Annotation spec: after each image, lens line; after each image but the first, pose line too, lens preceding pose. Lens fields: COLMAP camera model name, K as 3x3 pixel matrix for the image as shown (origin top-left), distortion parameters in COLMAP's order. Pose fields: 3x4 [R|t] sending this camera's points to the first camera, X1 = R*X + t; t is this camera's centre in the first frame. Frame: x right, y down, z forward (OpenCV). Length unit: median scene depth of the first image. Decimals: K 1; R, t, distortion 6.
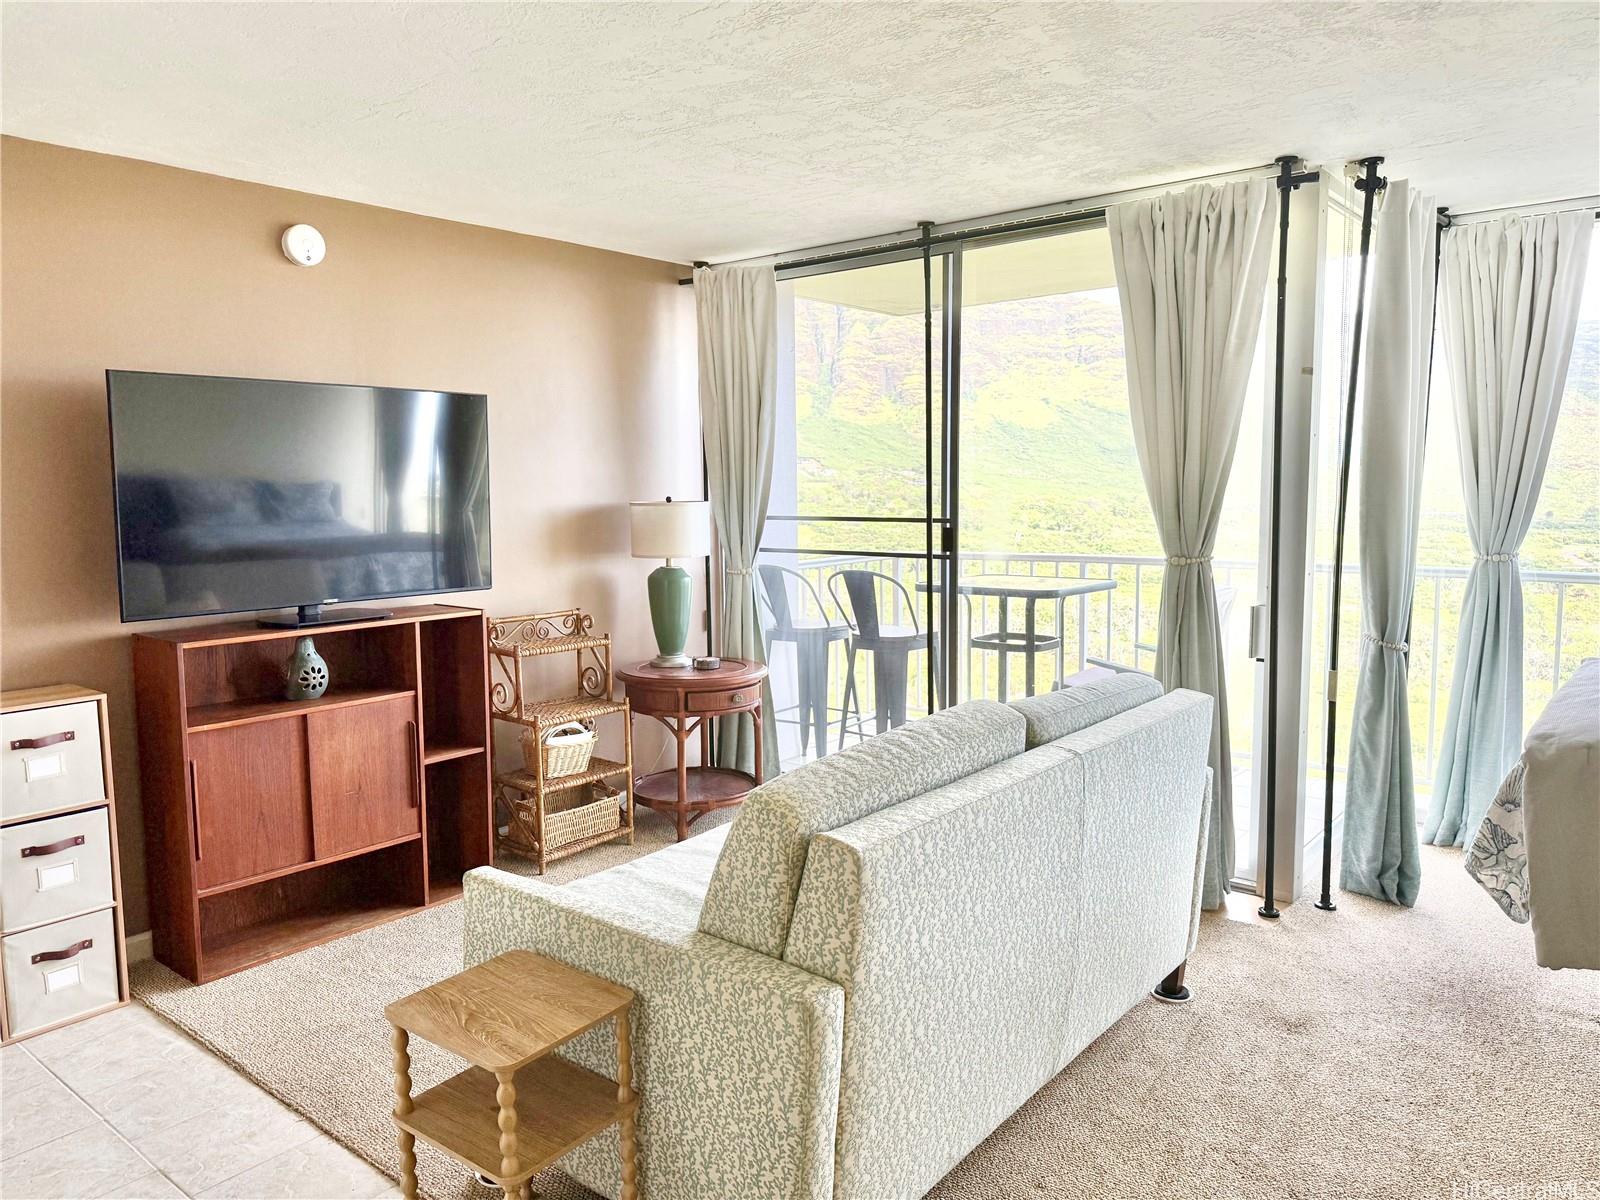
lens RADIAL K [[1126.1, 0, 795.0], [0, 1126.1, 593.2], [0, 0, 1]] dist [0.067852, -0.106072]
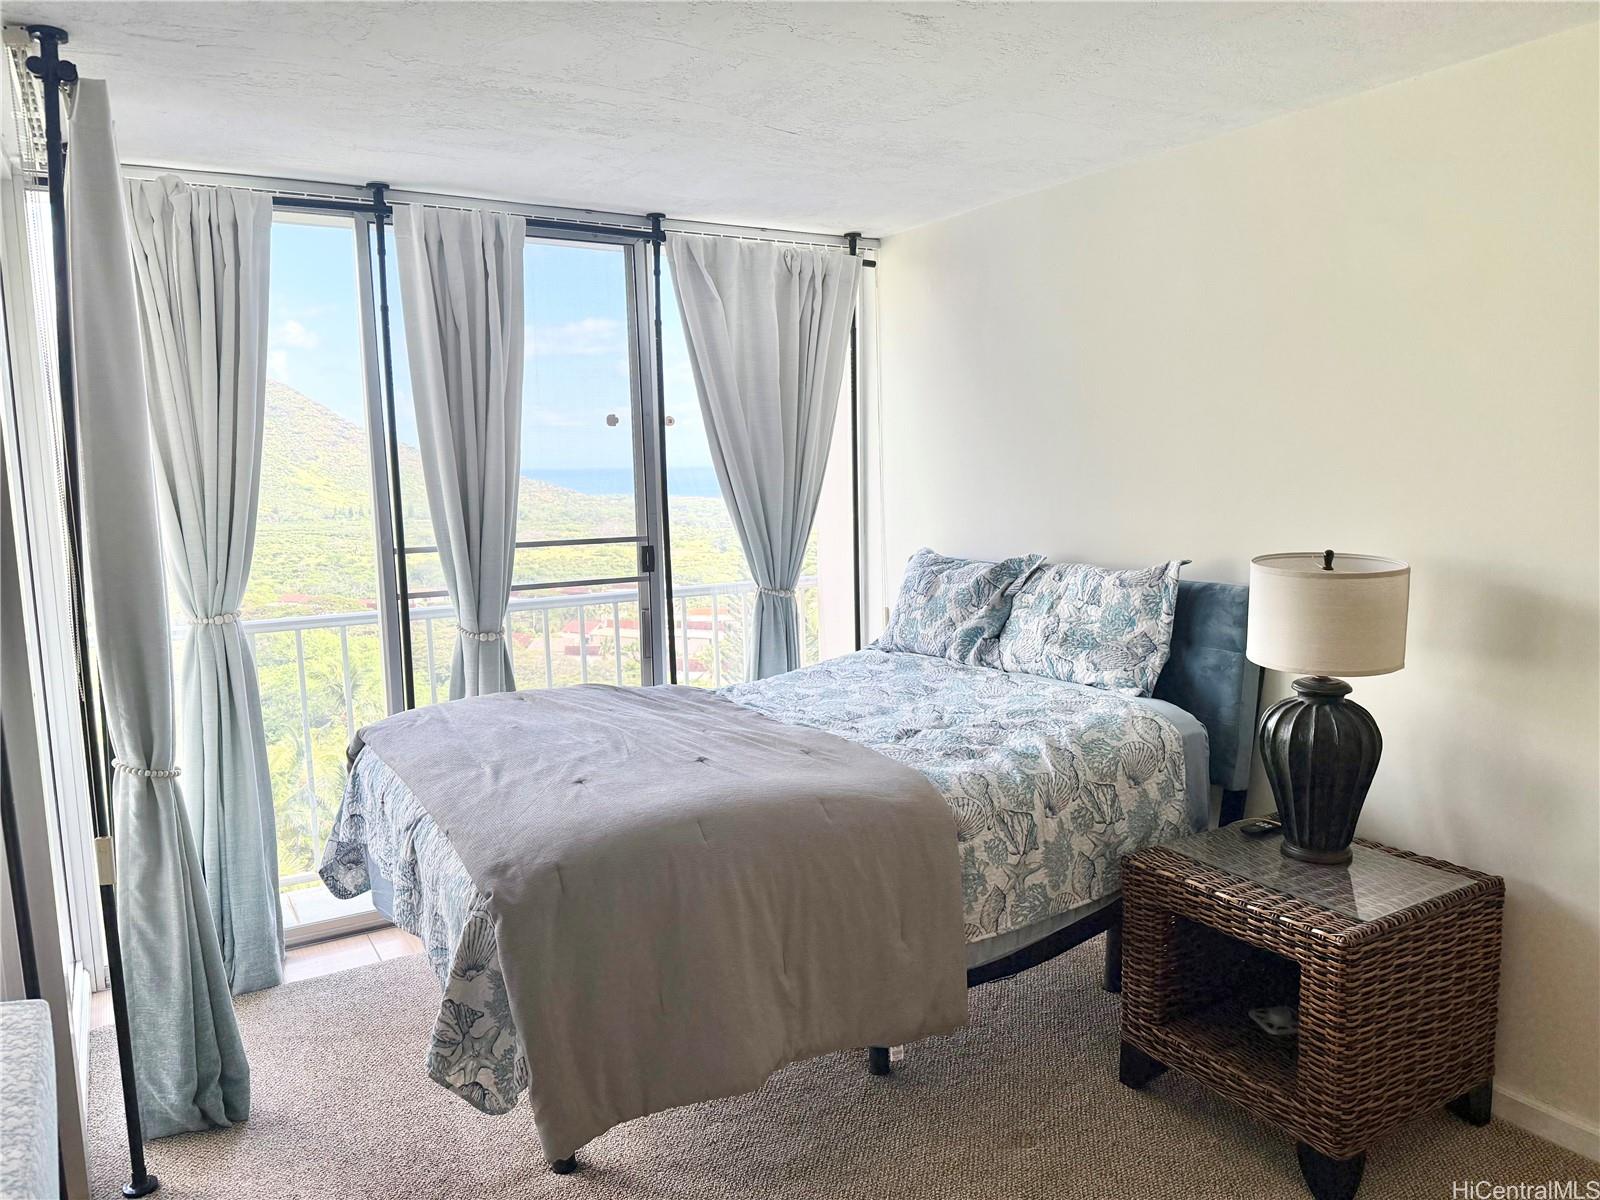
lens RADIAL K [[1118.9, 0, 800.0], [0, 1118.9, 600.0], [0, 0, 1]] dist [0.163745, -0.326155]
pose [[0.341398, -0.116314, 0.932694, 0.020127], [0.112809, 0.990211, 0.082194, -0.063097], [-0.933125, 0.077155, 0.351177, 0.347116]]
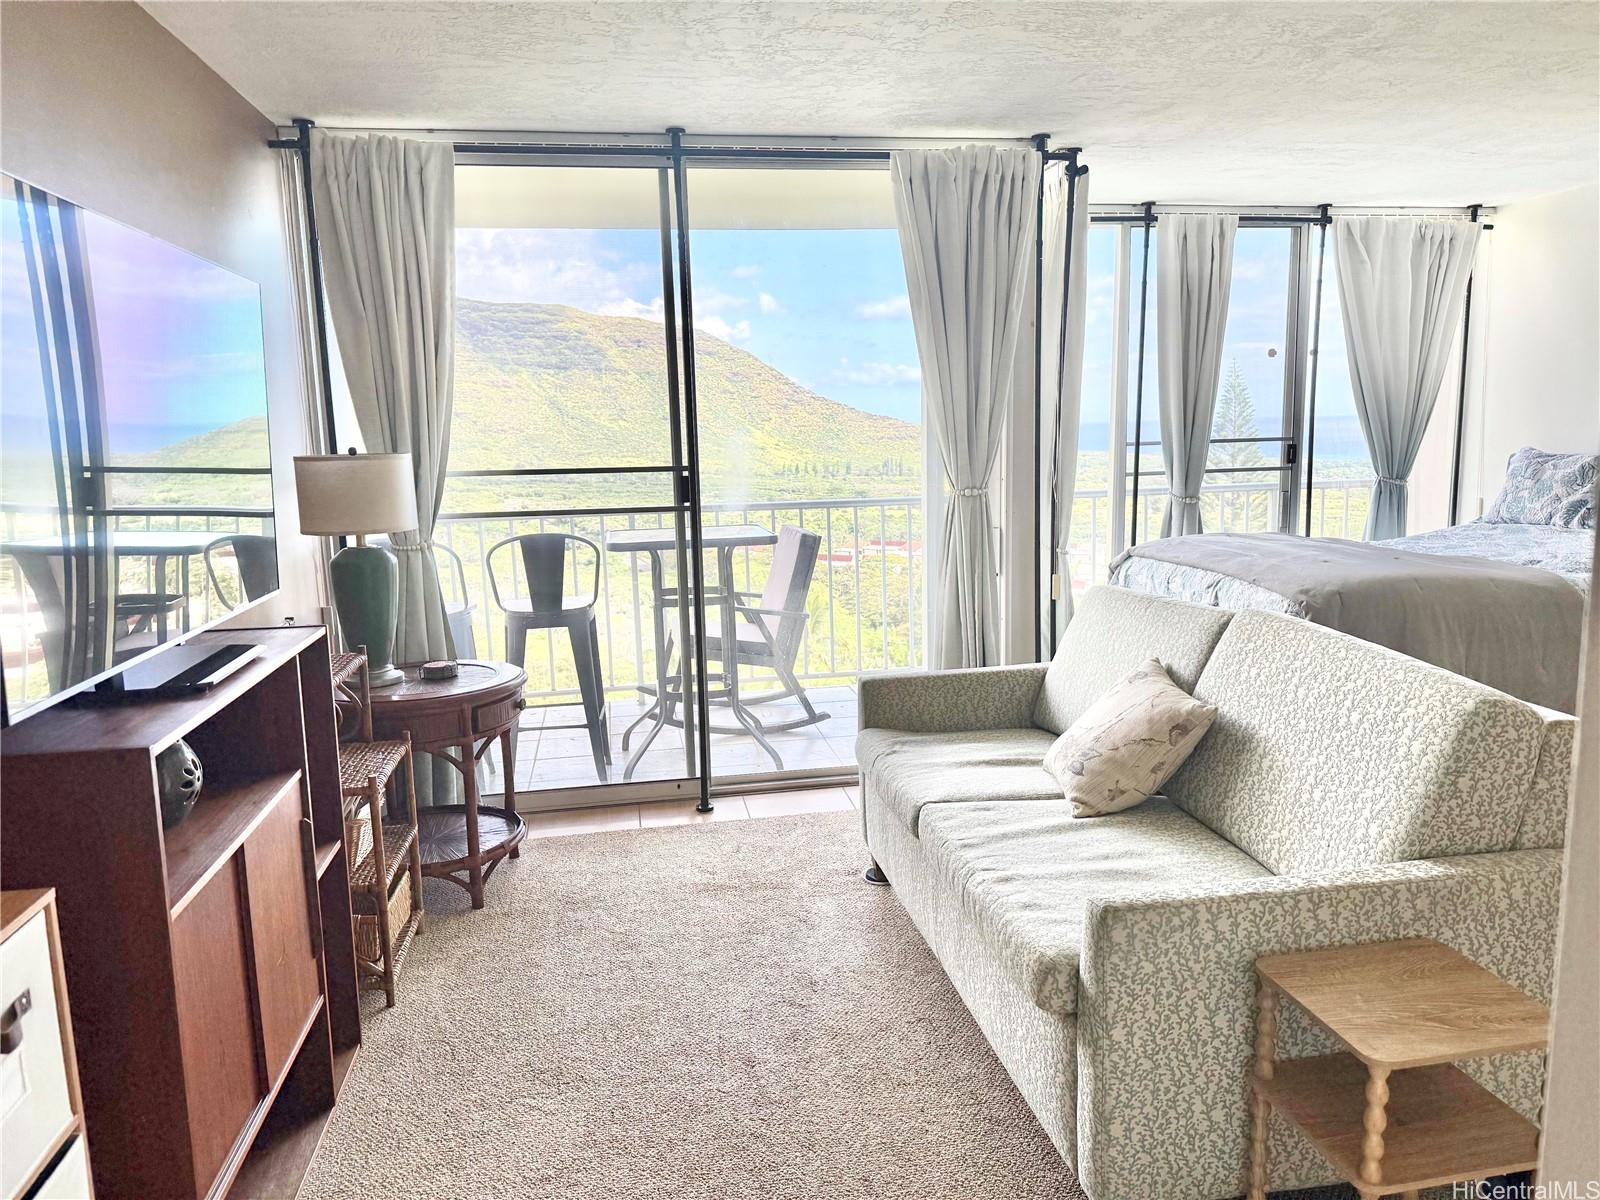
lens RADIAL K [[1123.1, 0, 801.9], [0, 1123.1, 604.4], [0, 0, 1]] dist [0.067963, -0.089027]
pose [[0.655911, -0.125490, 0.744334, -0.533856], [0.095312, 0.991960, 0.083250, -0.023593], [-0.748797, 0.016339, 0.662598, 0.352231]]
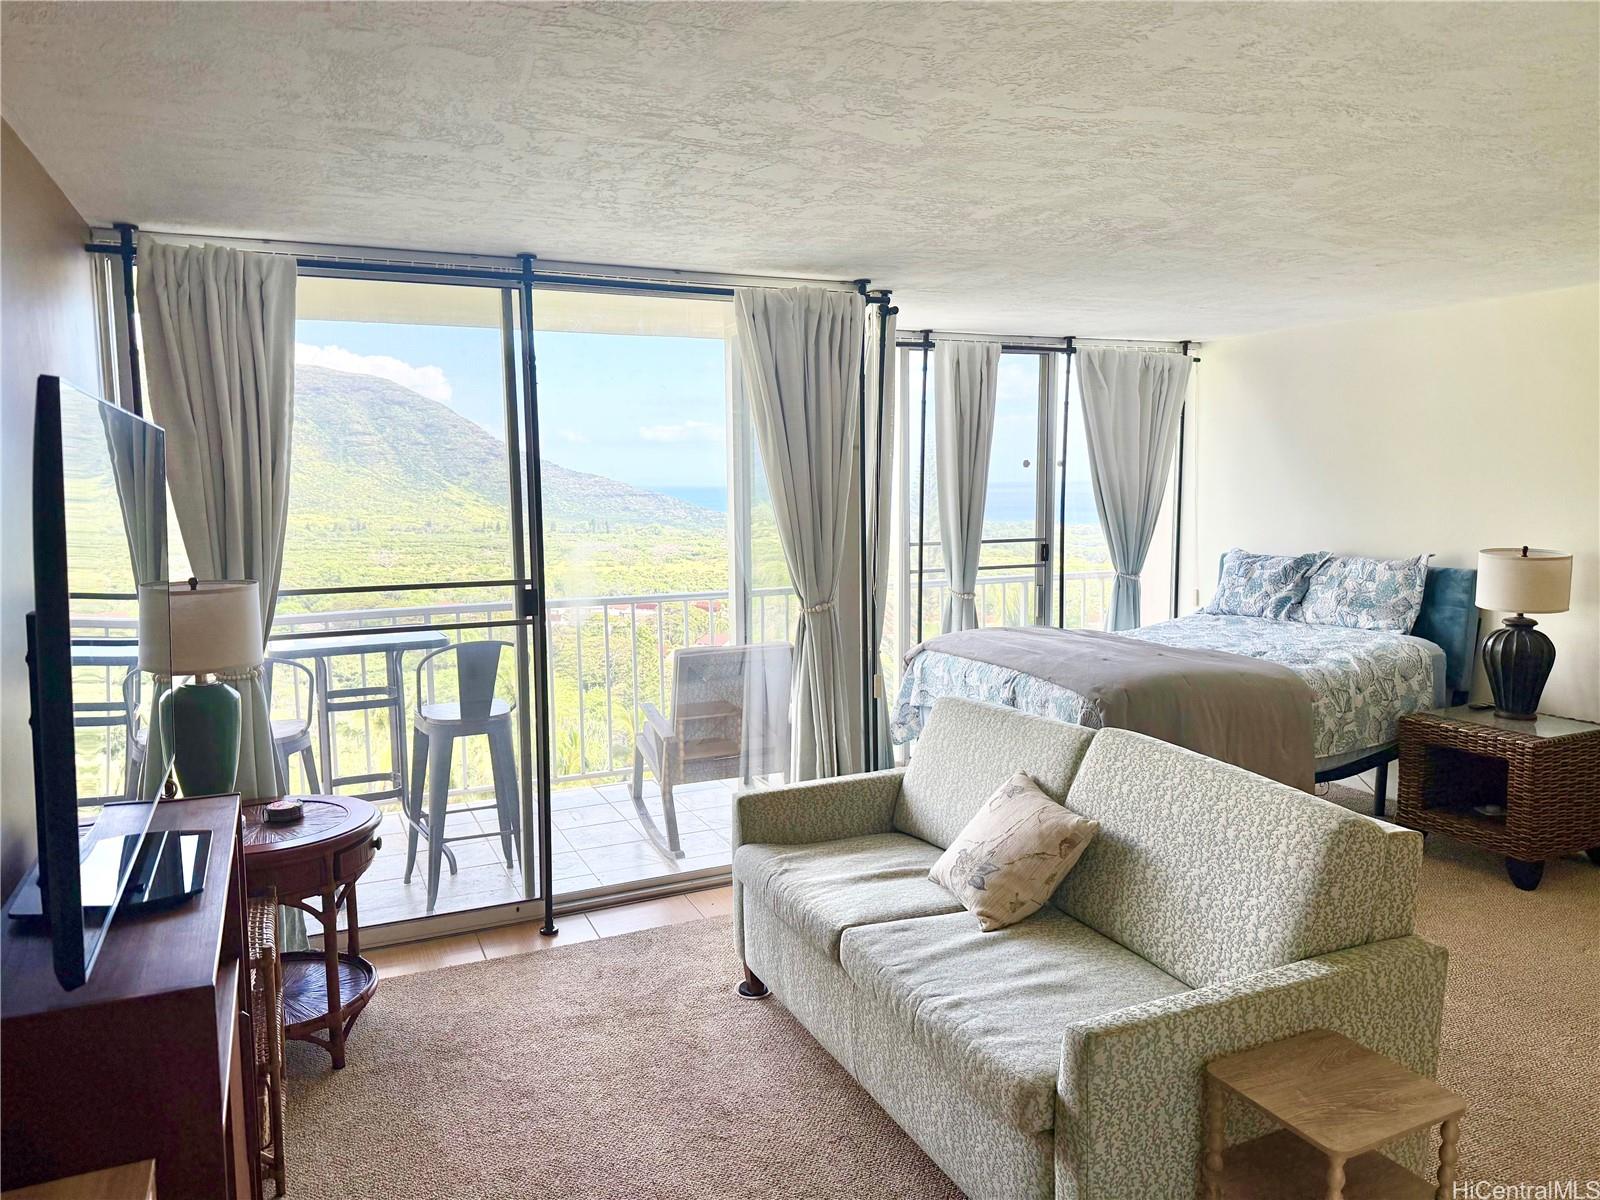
lens RADIAL K [[1126.1, 0, 795.0], [0, 1126.1, 593.2], [0, 0, 1]] dist [0.067852, -0.106072]
pose [[0.446146, -0.086509, 0.890769, -0.623211], [0.097222, 0.994112, 0.047851, -0.084362], [-0.889664, 0.065254, 0.451929, 0.430933]]
